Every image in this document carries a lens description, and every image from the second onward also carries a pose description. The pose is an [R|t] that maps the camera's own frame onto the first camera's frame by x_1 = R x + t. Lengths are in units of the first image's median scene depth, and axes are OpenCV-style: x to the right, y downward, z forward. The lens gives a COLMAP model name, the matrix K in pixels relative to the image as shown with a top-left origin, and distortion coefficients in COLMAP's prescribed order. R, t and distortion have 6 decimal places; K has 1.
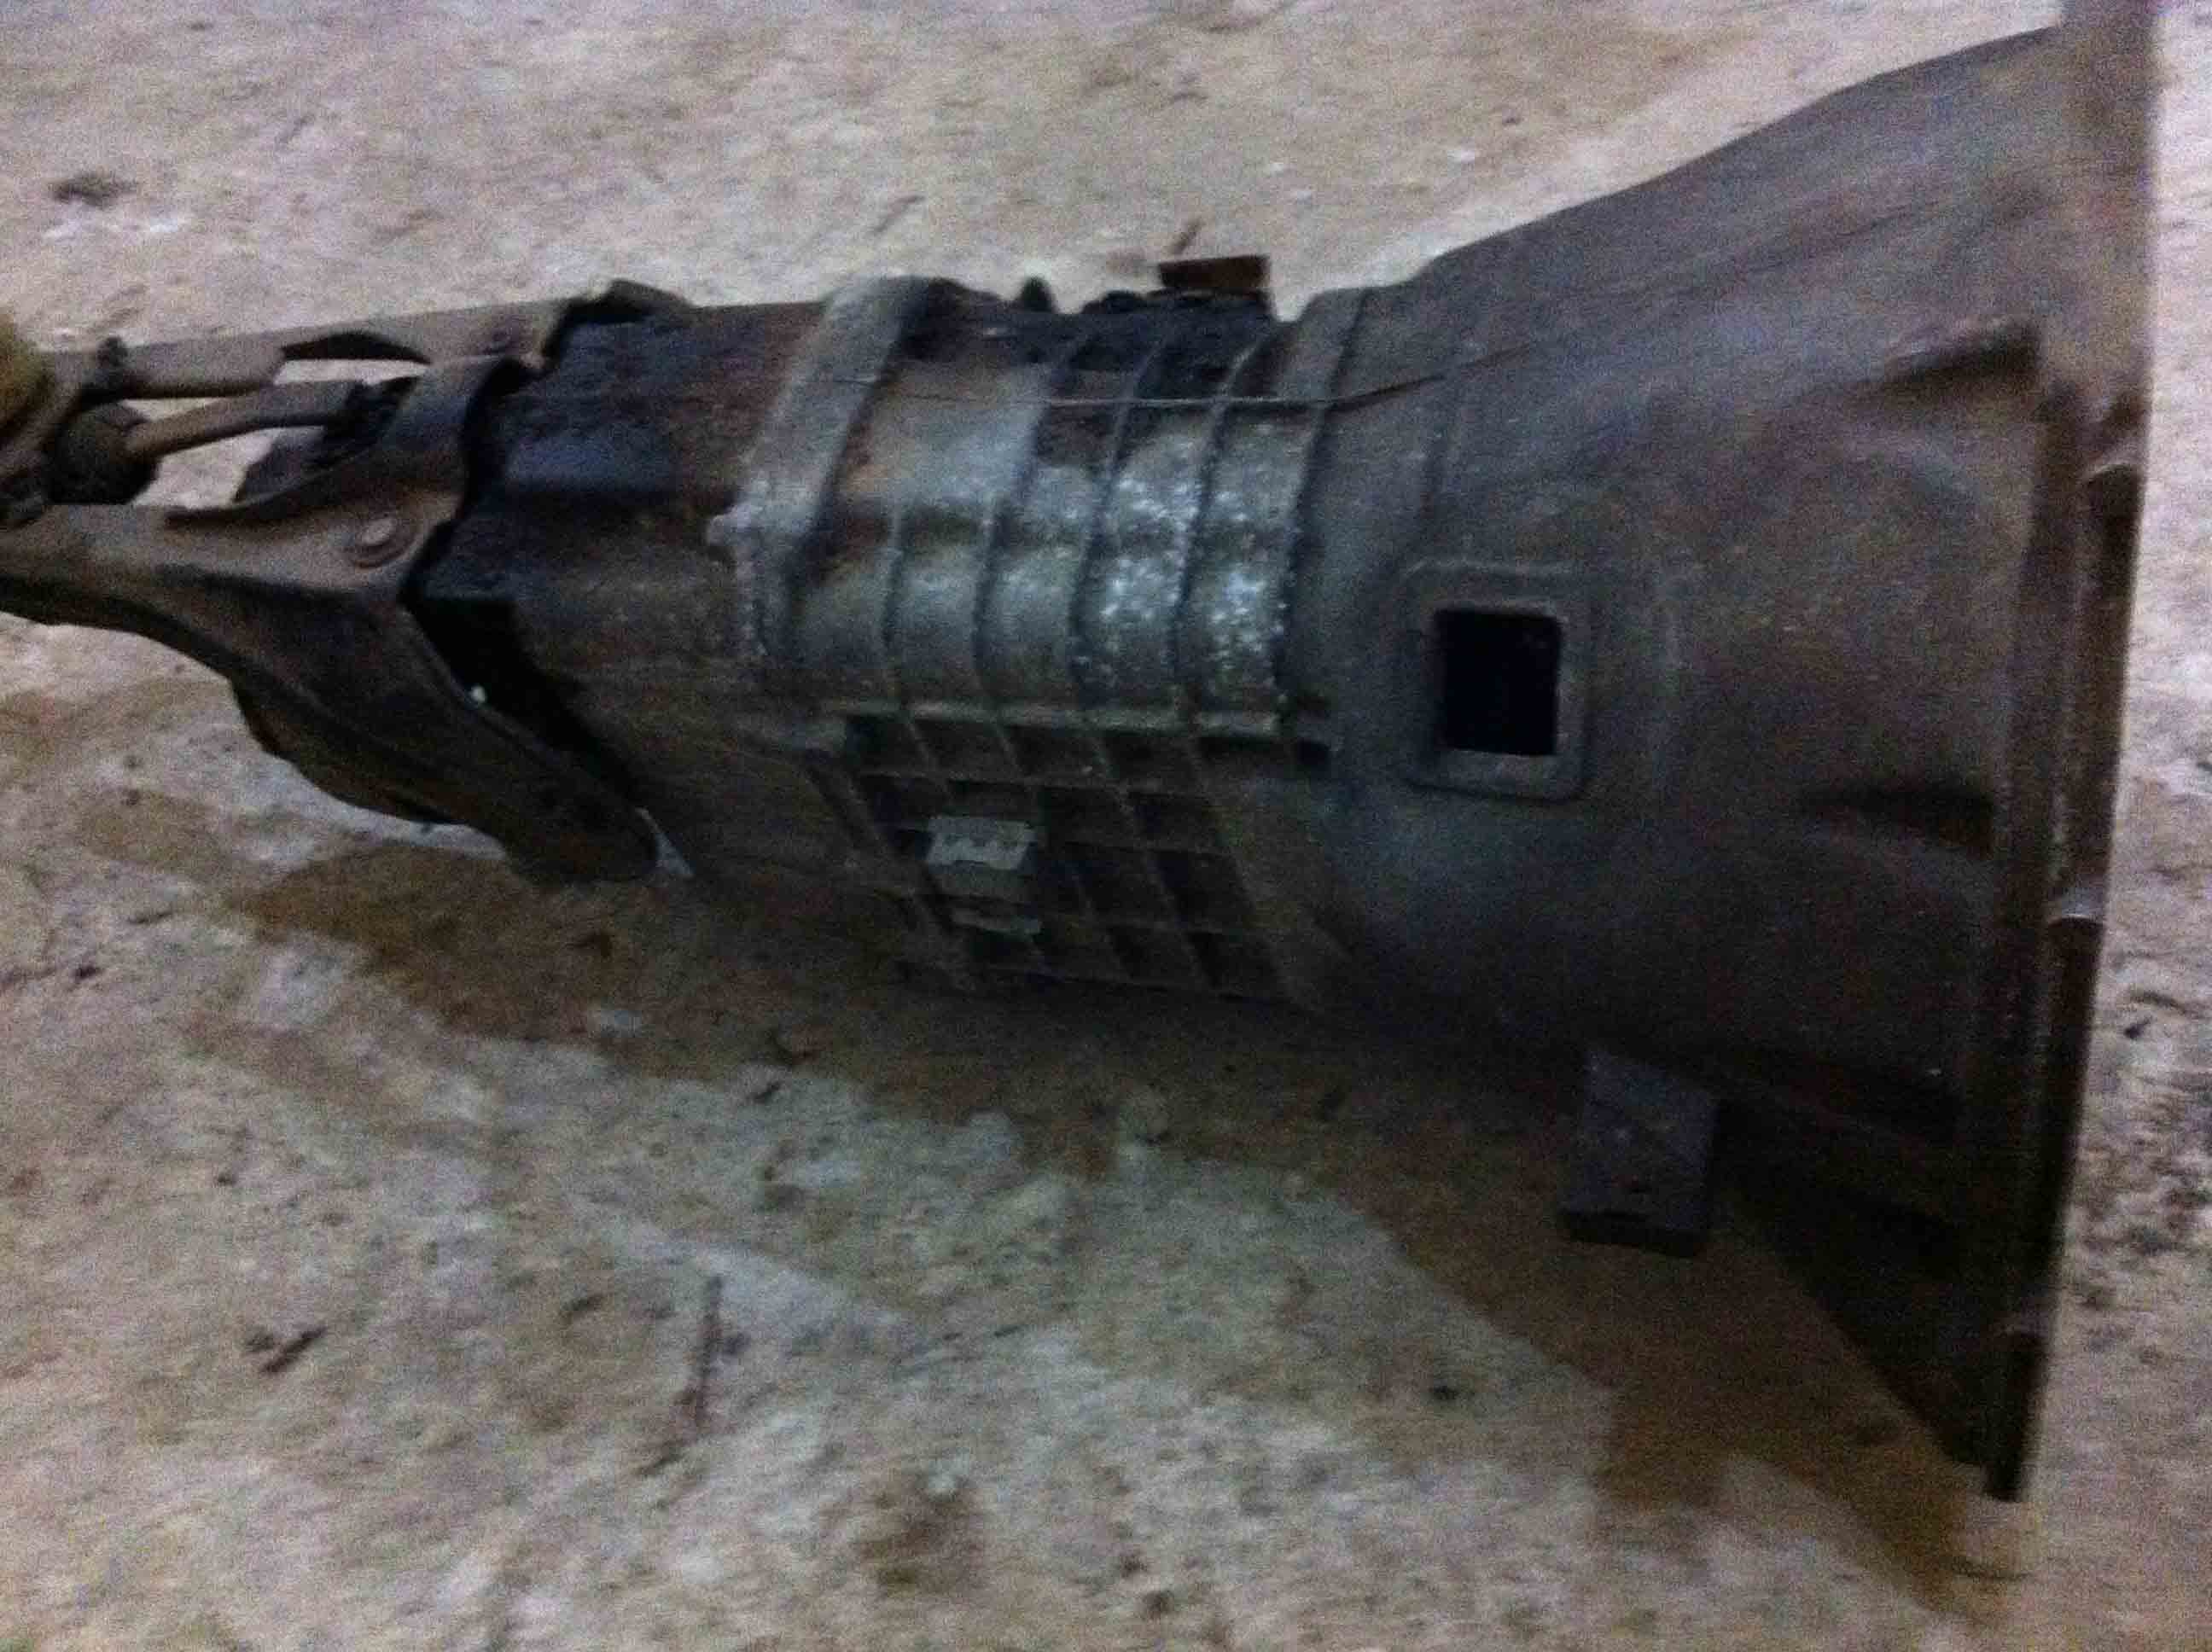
lens RADIAL K [[2157.4, 0, 1096.8], [0, 2157.4, 821.8], [0, 0, 1]] dist [0.066723, -0.255762]
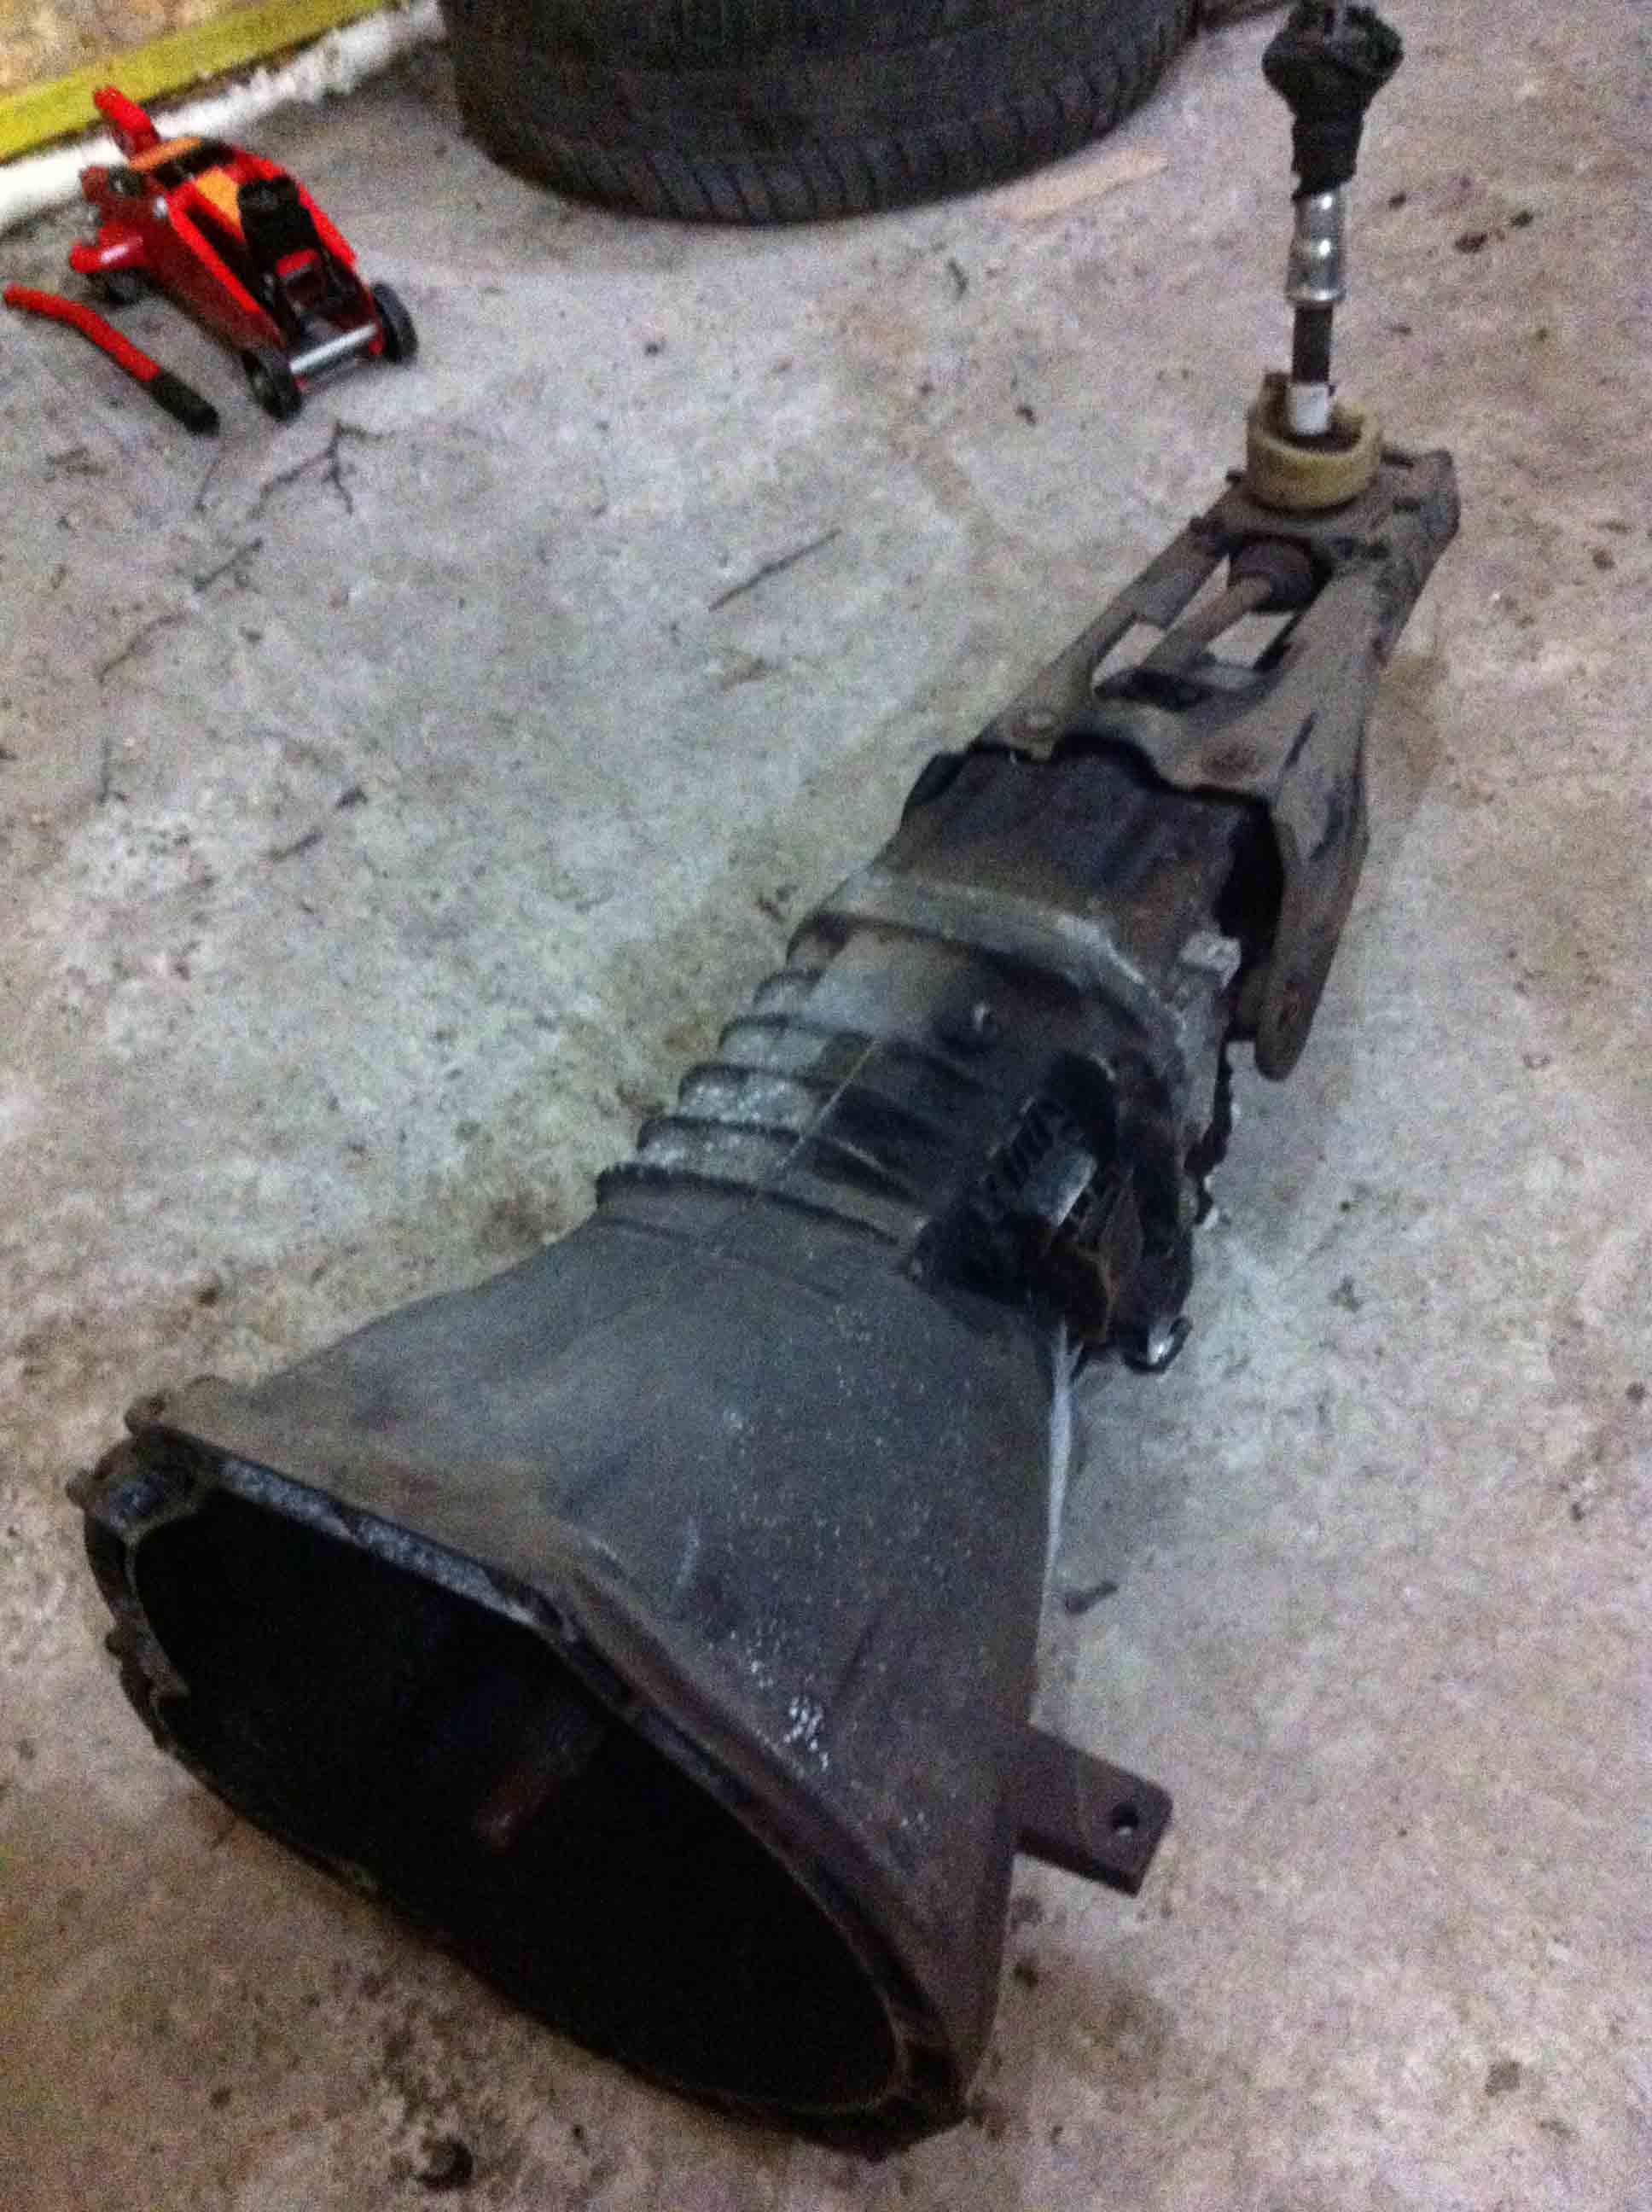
lens RADIAL K [[2104.8, 0, 815.9], [0, 2104.8, 1073.9], [0, 0, 1]] dist [0.070585, -0.247231]
pose [[-0.164110, 0.853427, -0.494701, 0.554895], [-0.654223, 0.281174, 0.702093, -0.932964], [0.738282, 0.438865, 0.512188, 0.311020]]
